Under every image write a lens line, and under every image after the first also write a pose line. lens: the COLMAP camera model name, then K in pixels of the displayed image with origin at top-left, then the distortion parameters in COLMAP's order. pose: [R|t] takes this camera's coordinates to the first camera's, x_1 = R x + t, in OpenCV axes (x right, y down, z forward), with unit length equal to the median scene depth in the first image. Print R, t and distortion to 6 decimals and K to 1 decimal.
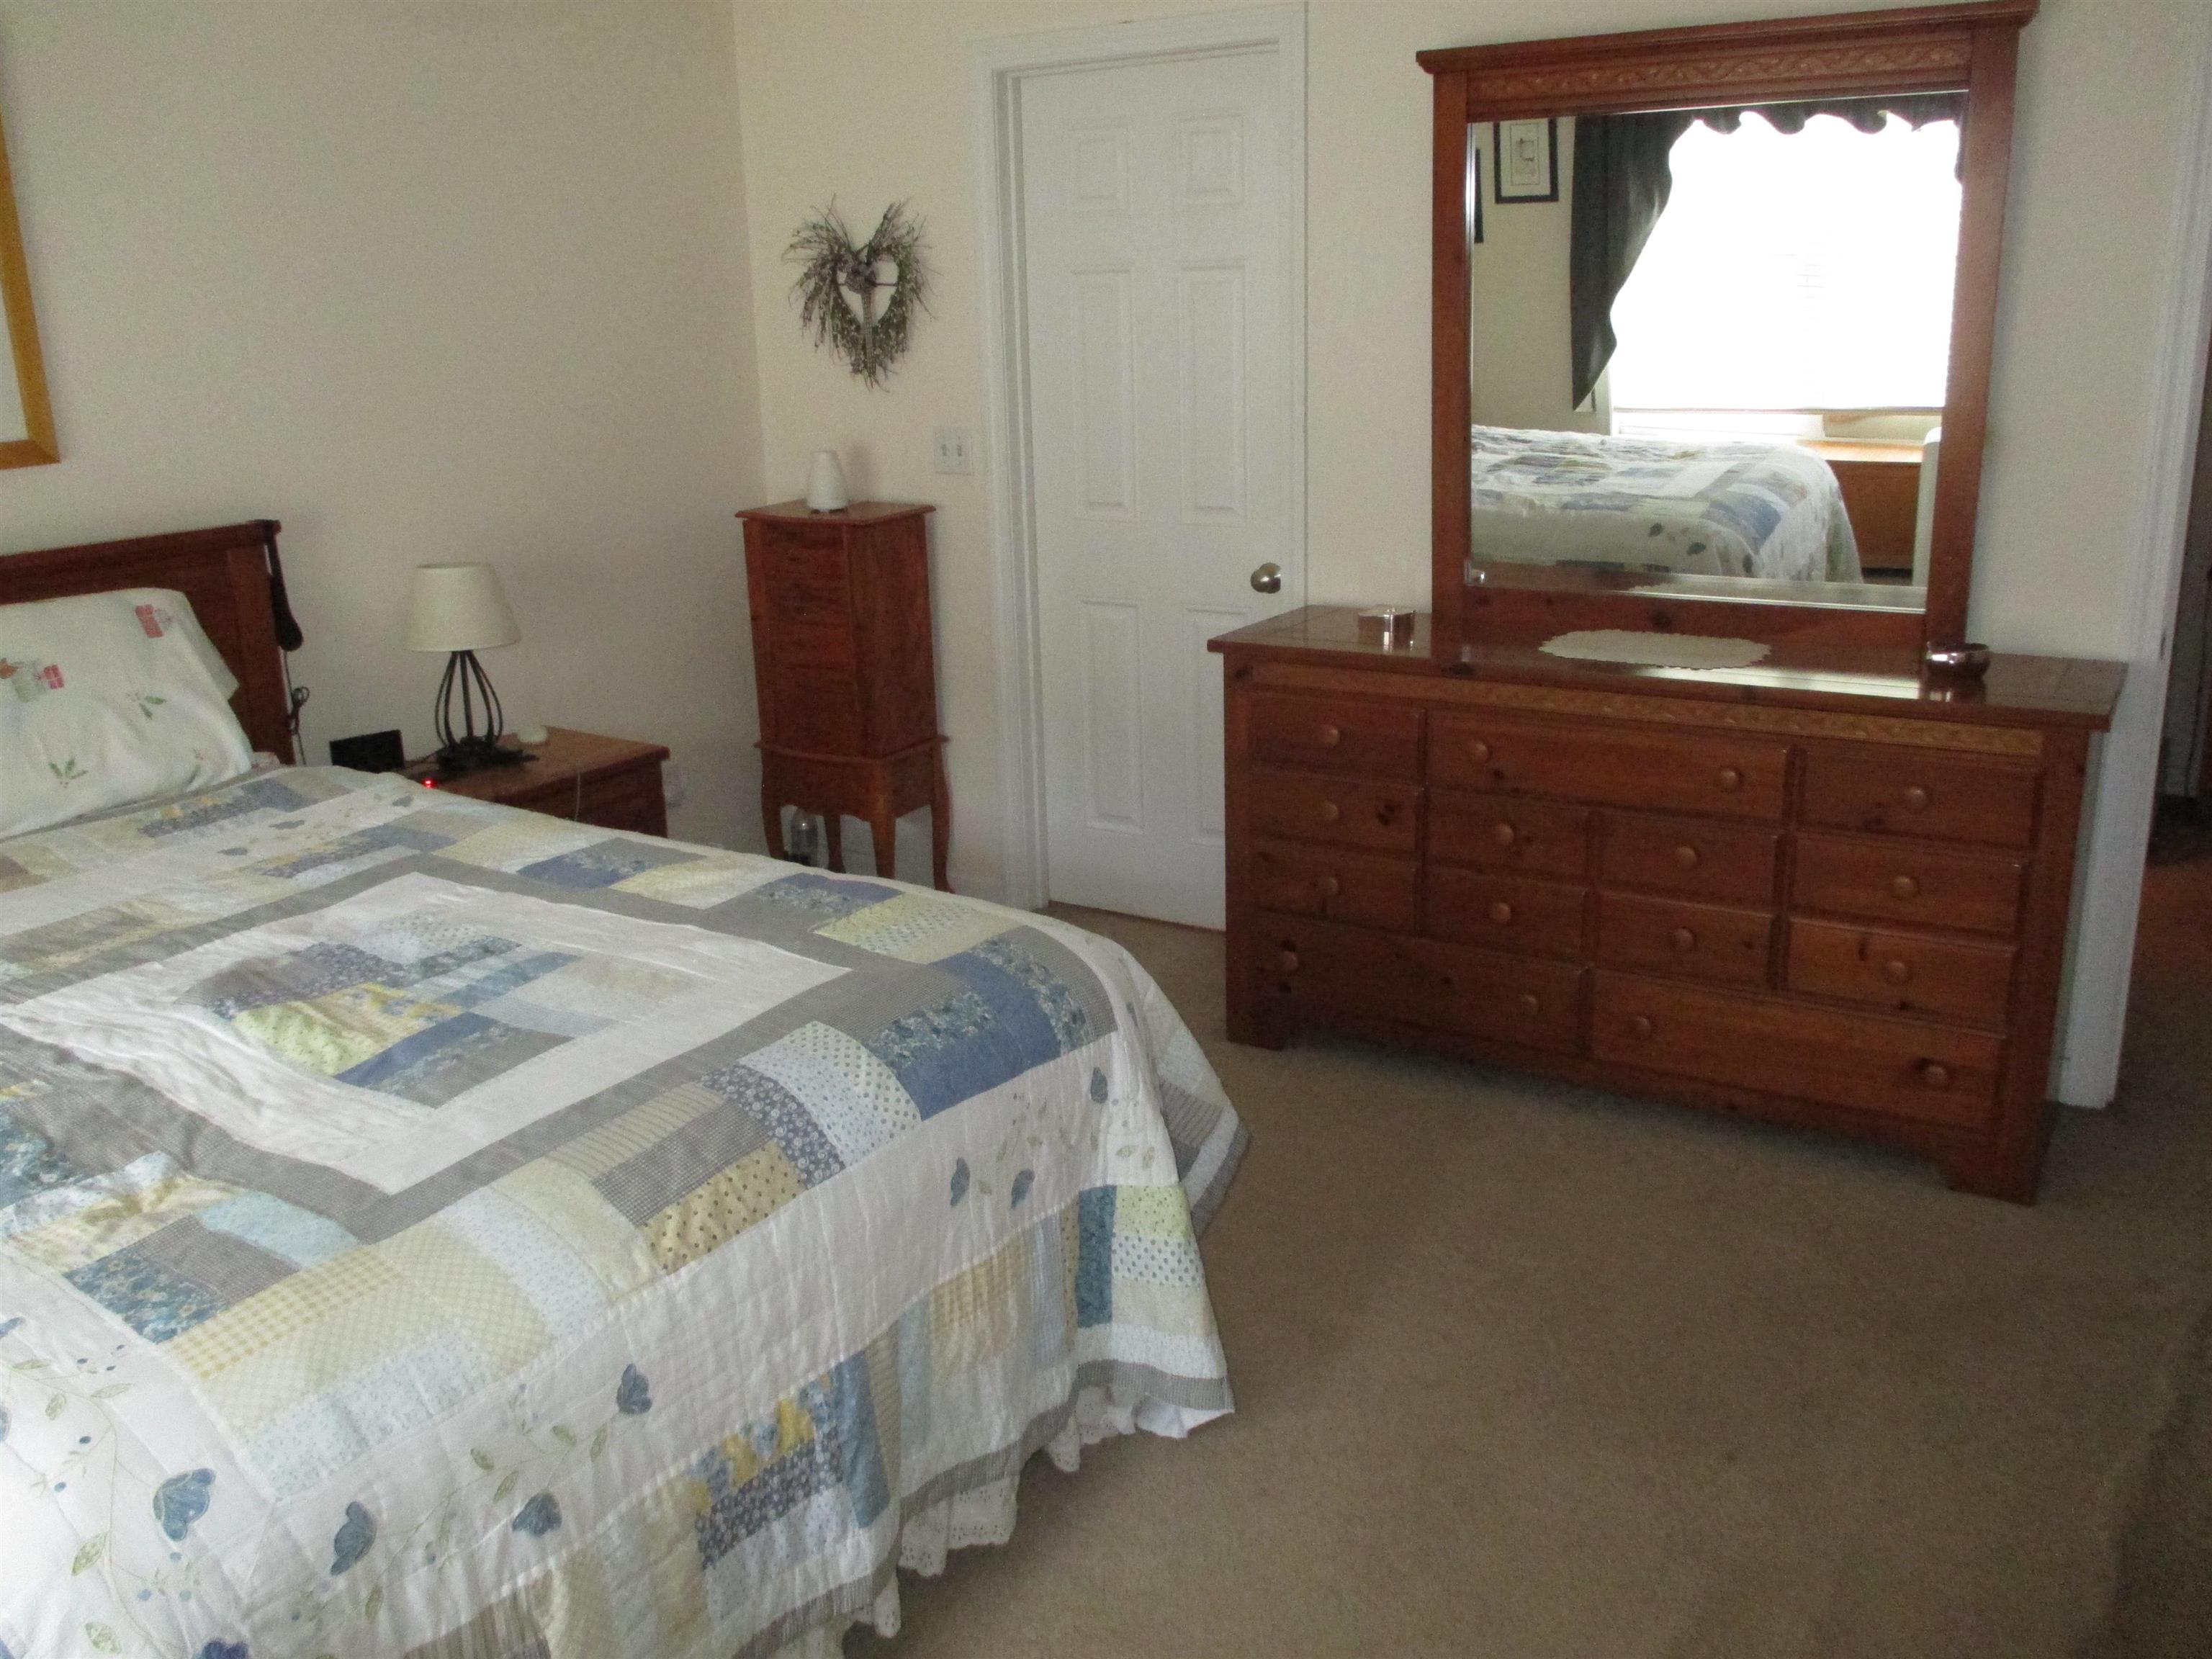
lens RADIAL K [[1857.0, 0, 1106.0], [0, 1857.0, 829.5], [0, 0, 1]] dist [-0.007967, -0.004247]
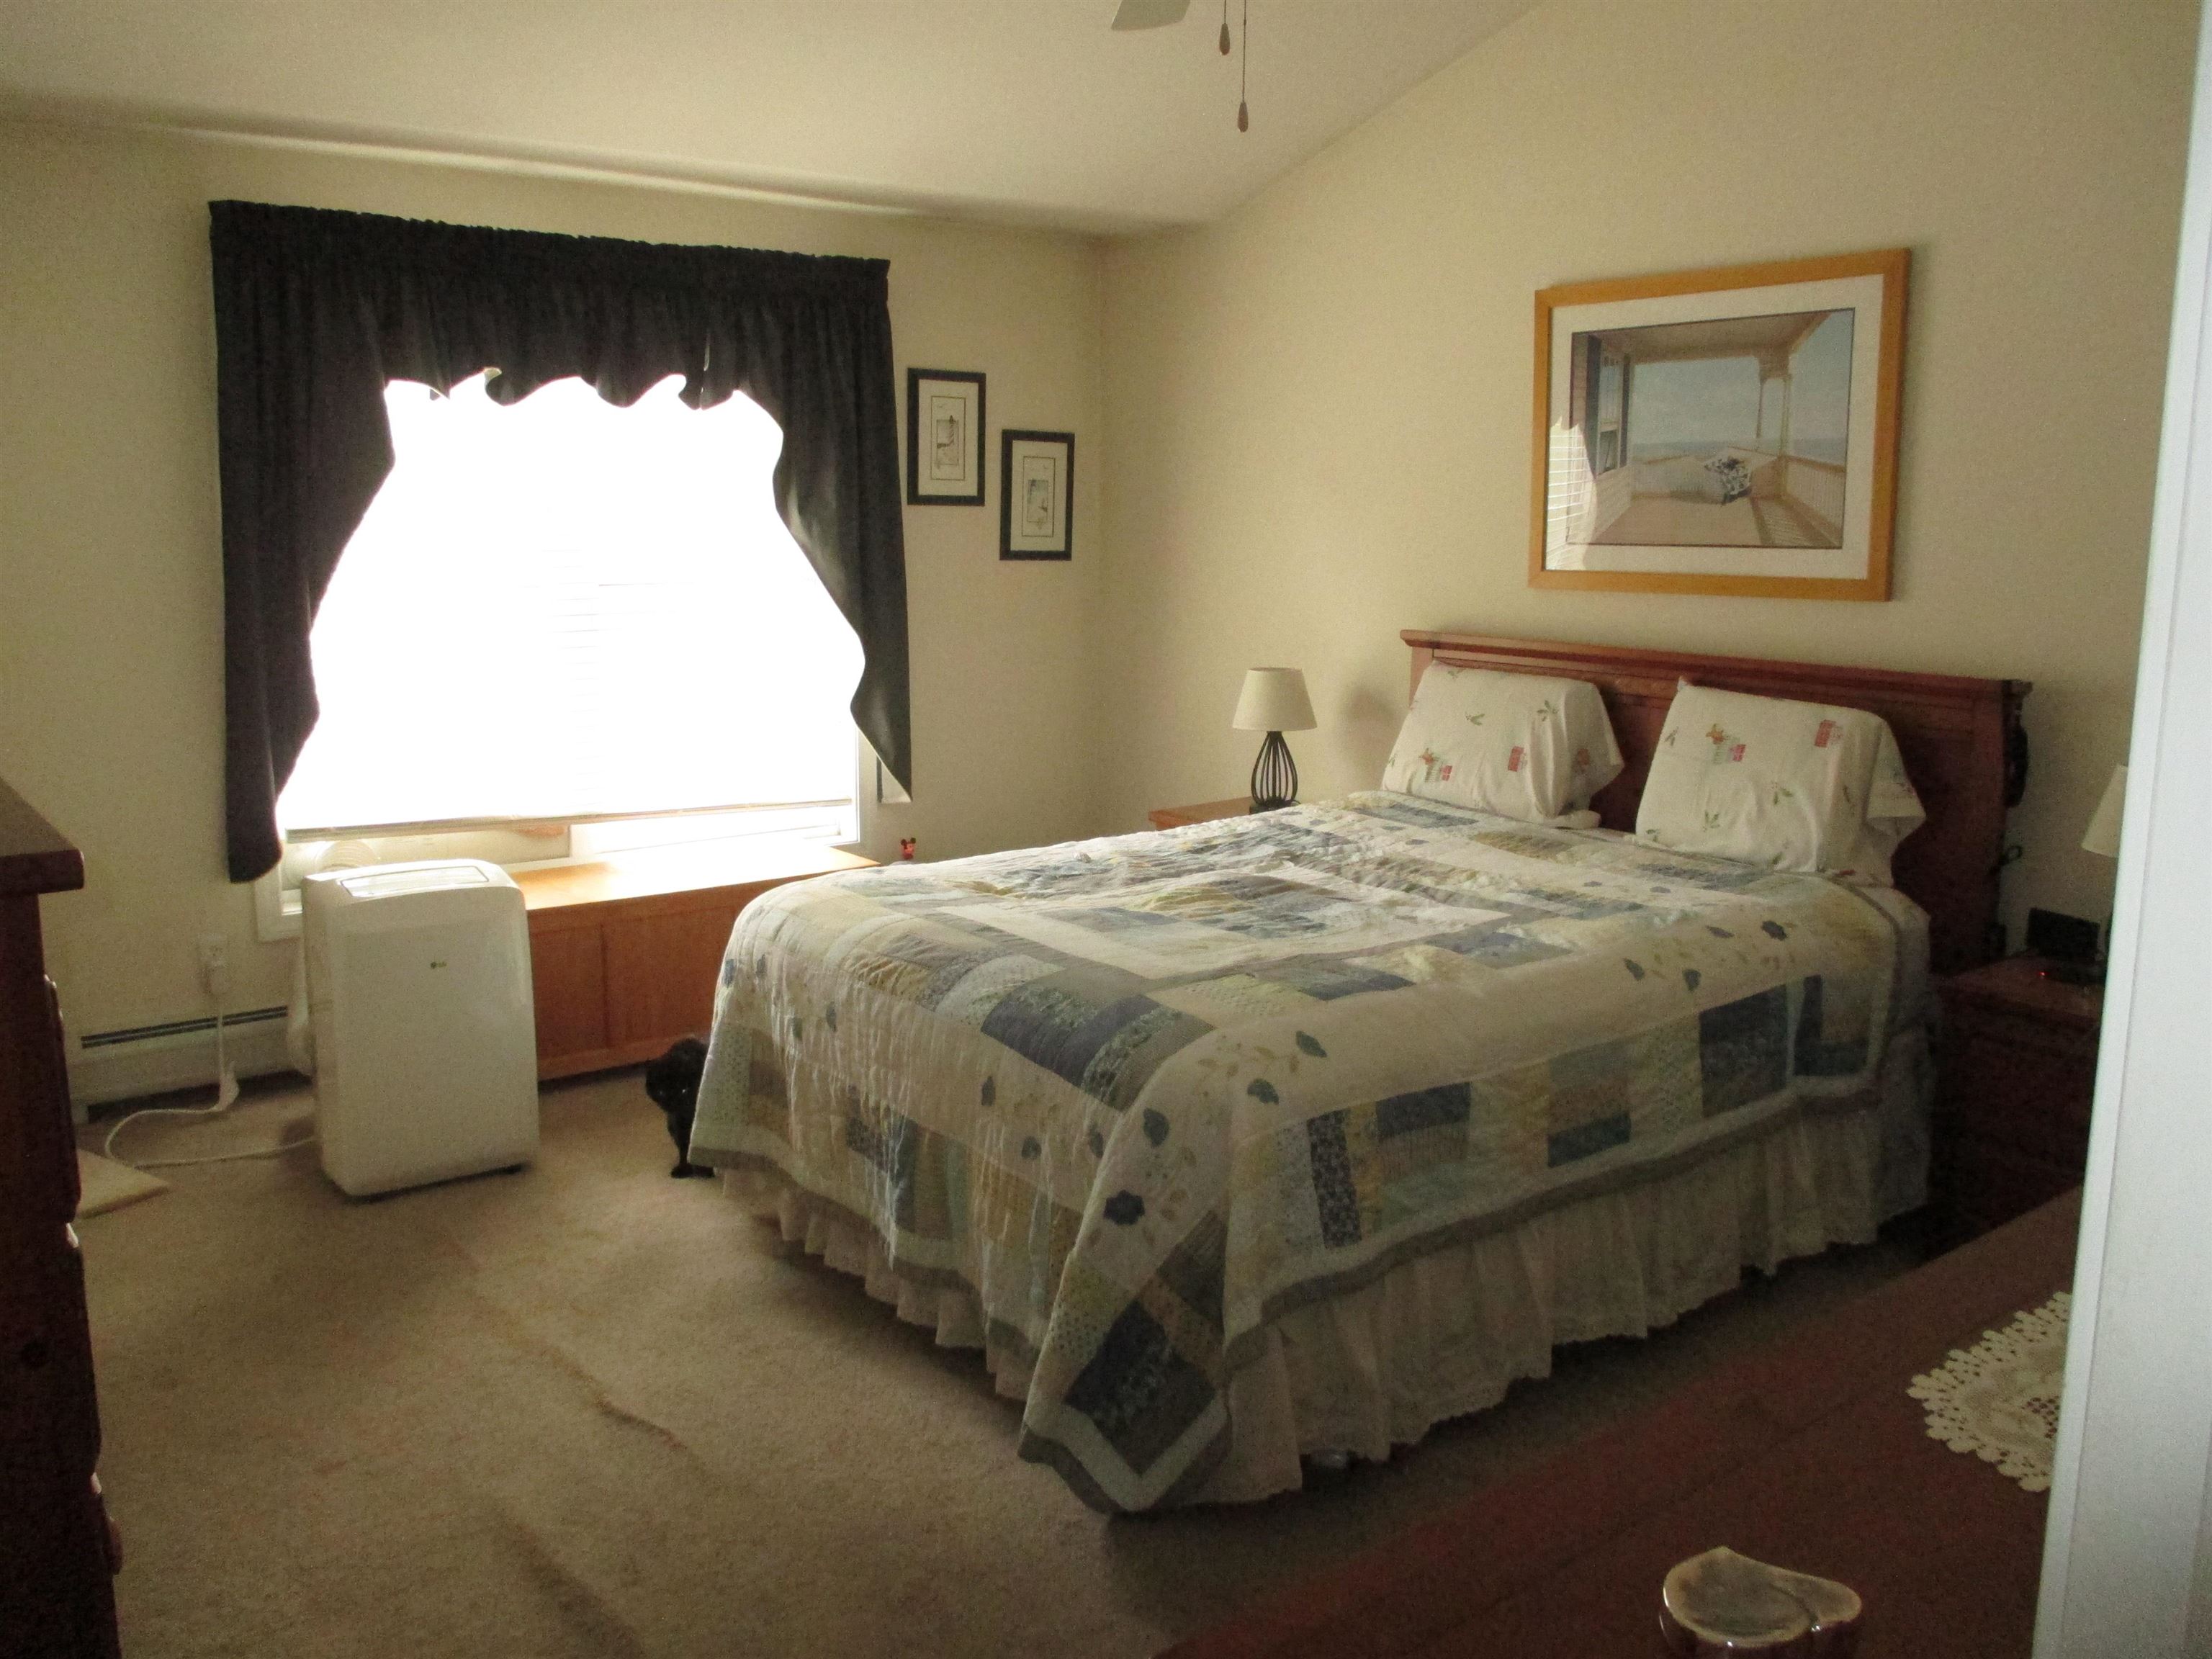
lens RADIAL K [[1857.0, 0, 1106.0], [0, 1857.0, 829.5], [0, 0, 1]] dist [-0.007967, -0.004247]
pose [[-0.340920, 0.192490, -0.920174, 1.034304], [-0.263885, 0.919865, 0.290194, -0.383105], [0.902296, 0.341753, -0.262805, 1.252392]]
